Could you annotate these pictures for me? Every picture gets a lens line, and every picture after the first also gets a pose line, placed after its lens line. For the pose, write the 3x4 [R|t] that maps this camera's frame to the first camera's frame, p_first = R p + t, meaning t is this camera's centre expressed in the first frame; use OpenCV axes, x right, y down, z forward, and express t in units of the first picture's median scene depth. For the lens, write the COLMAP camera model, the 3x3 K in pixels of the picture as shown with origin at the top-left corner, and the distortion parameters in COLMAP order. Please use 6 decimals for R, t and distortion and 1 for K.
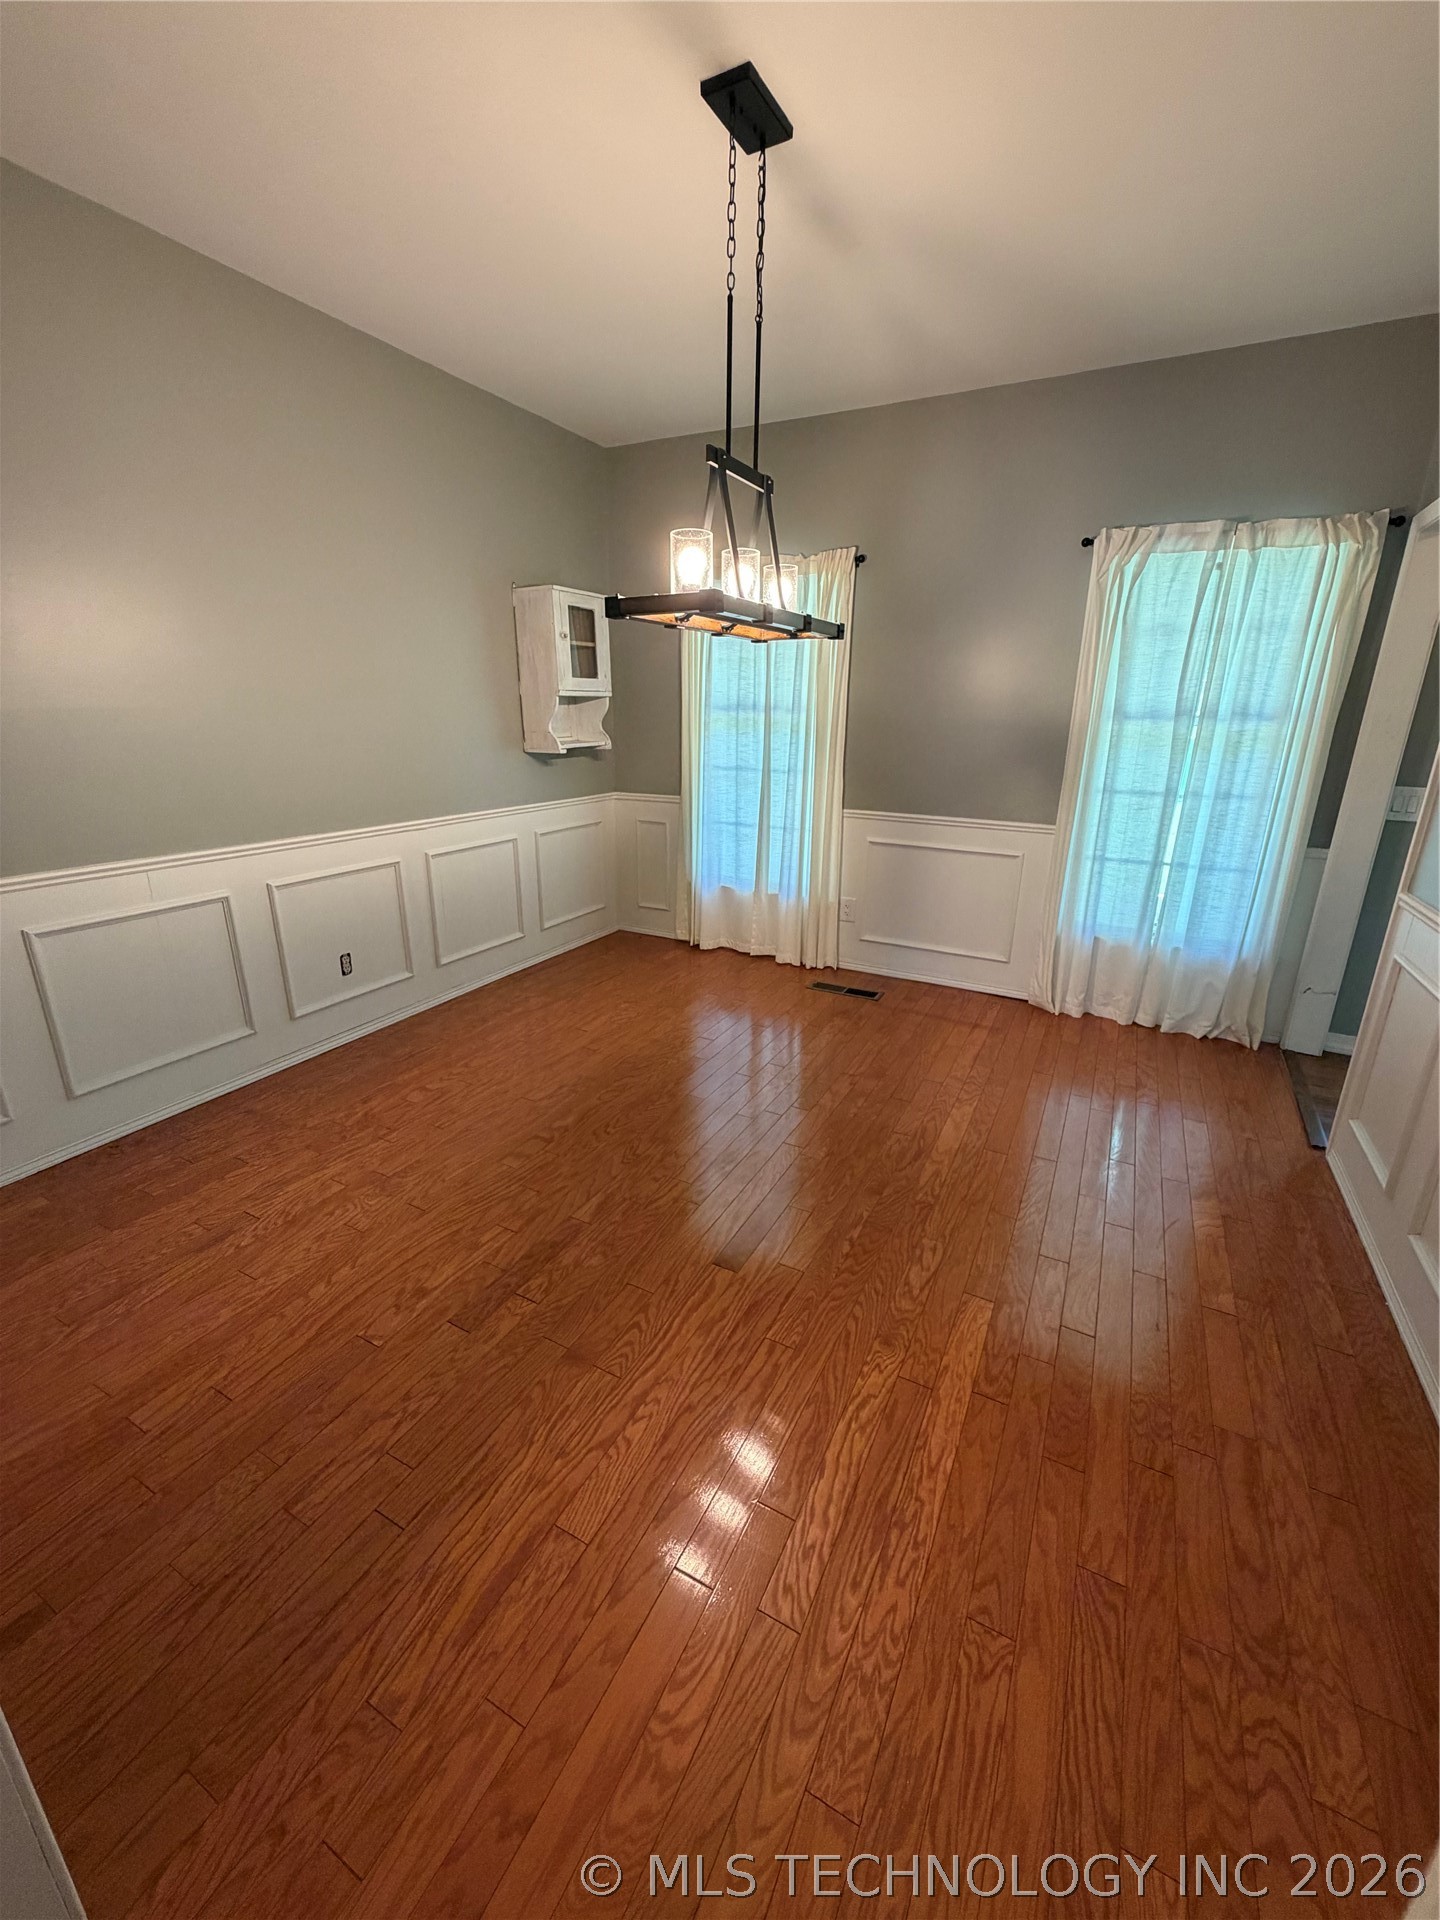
lens RADIAL K [[767.8, 0, 720.7], [0, 767.8, 956.0], [0, 0, 1]] dist [-0.000379, 0.000054]
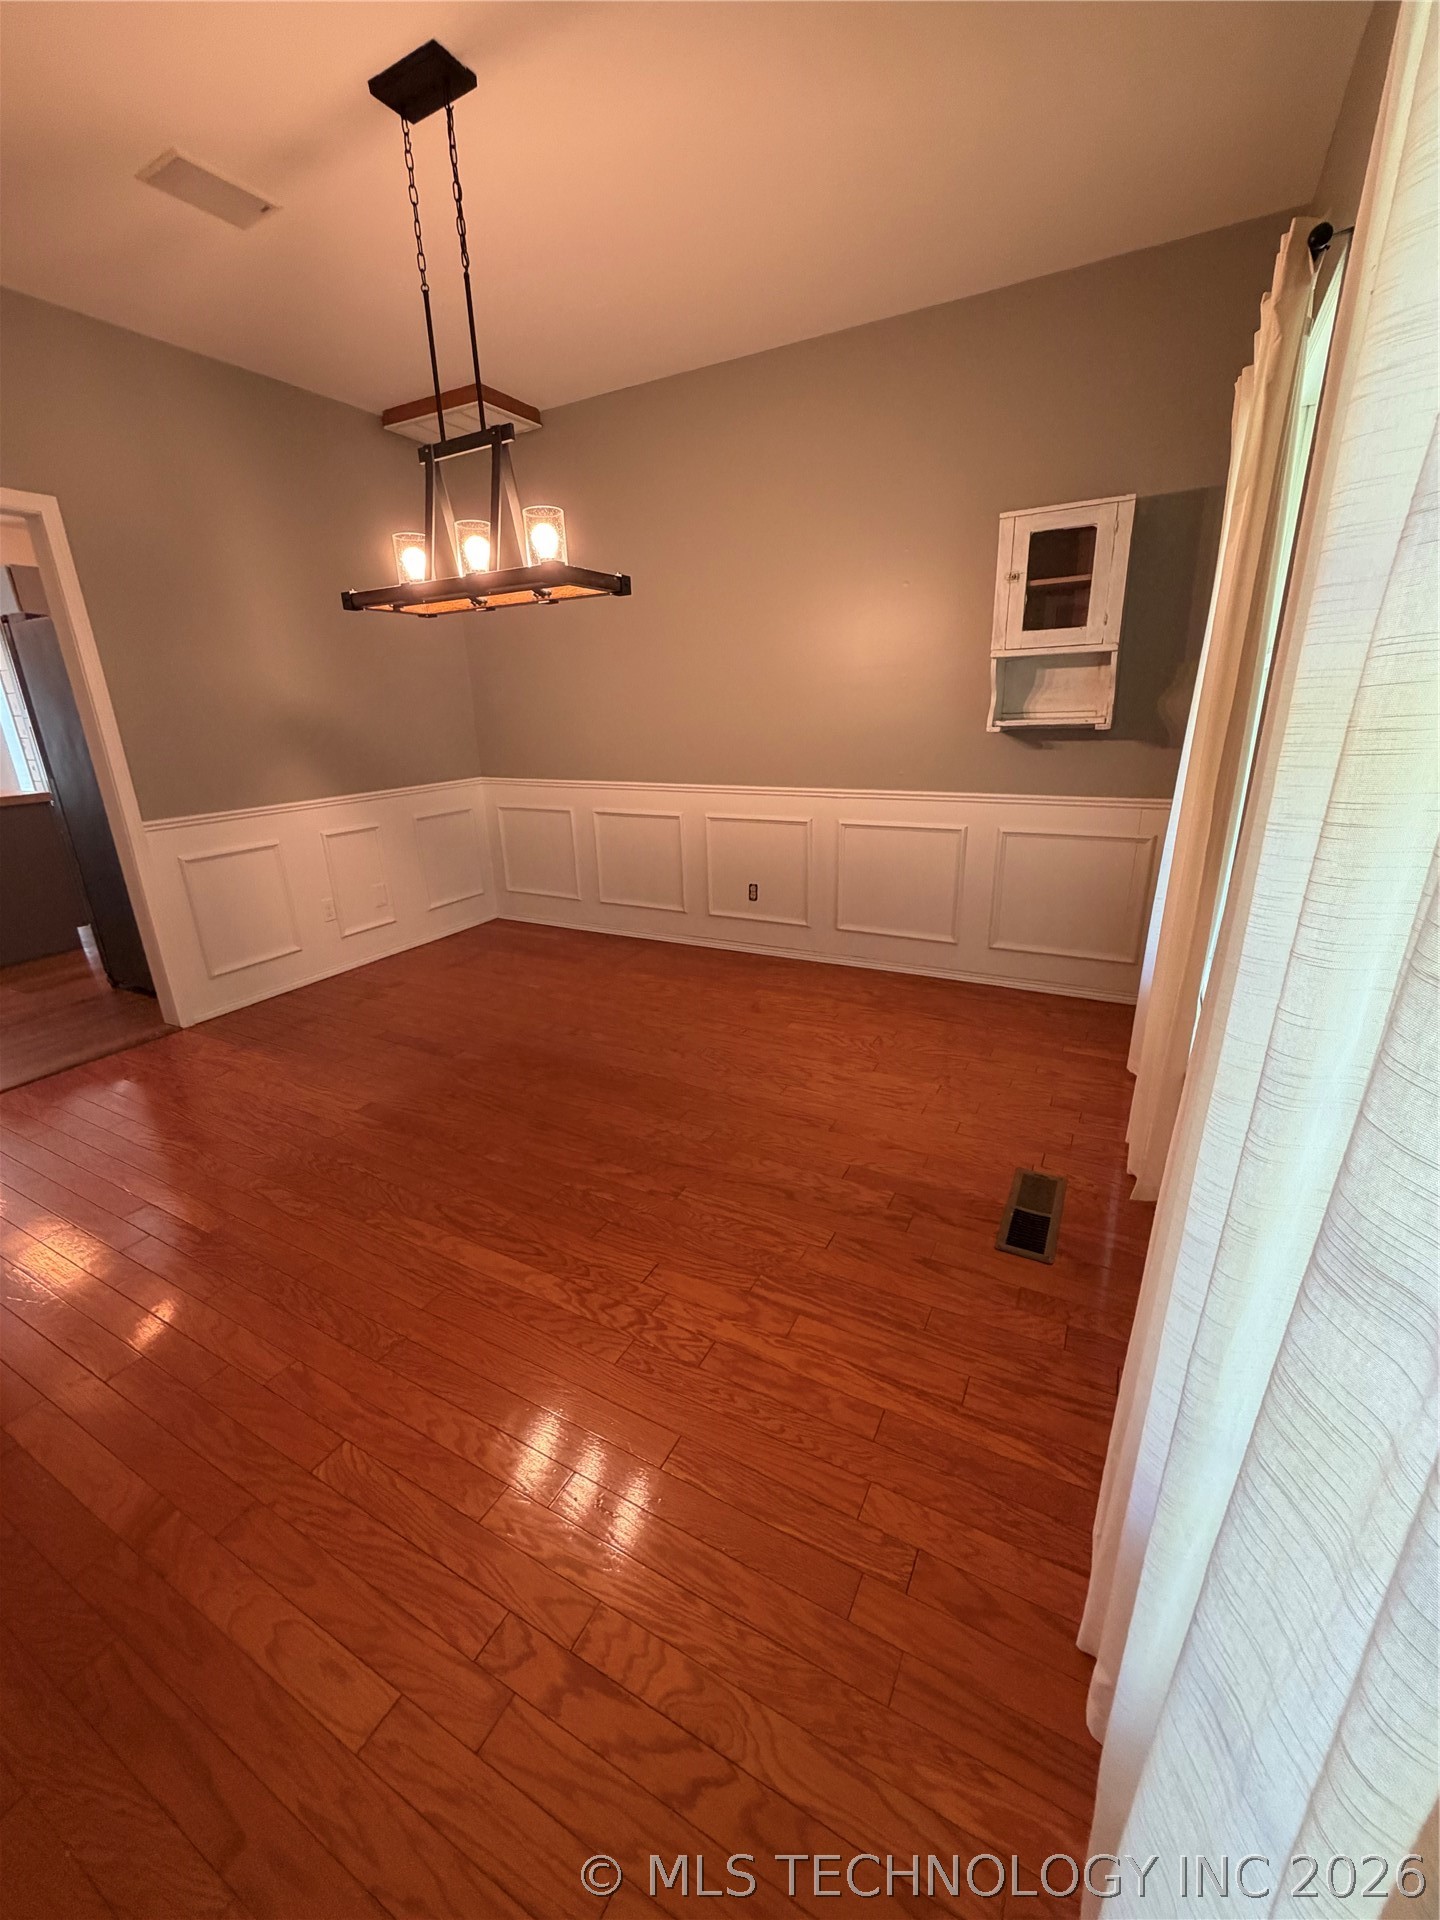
lens RADIAL K [[767.8, 0, 720.7], [0, 767.8, 956.0], [0, 0, 1]] dist [-0.000379, 0.000054]
pose [[-0.011557, 0.303242, -0.952843, 0.642597], [-0.284489, 0.912530, 0.293863, -0.215600], [0.958610, 0.274470, 0.075723, 0.771115]]
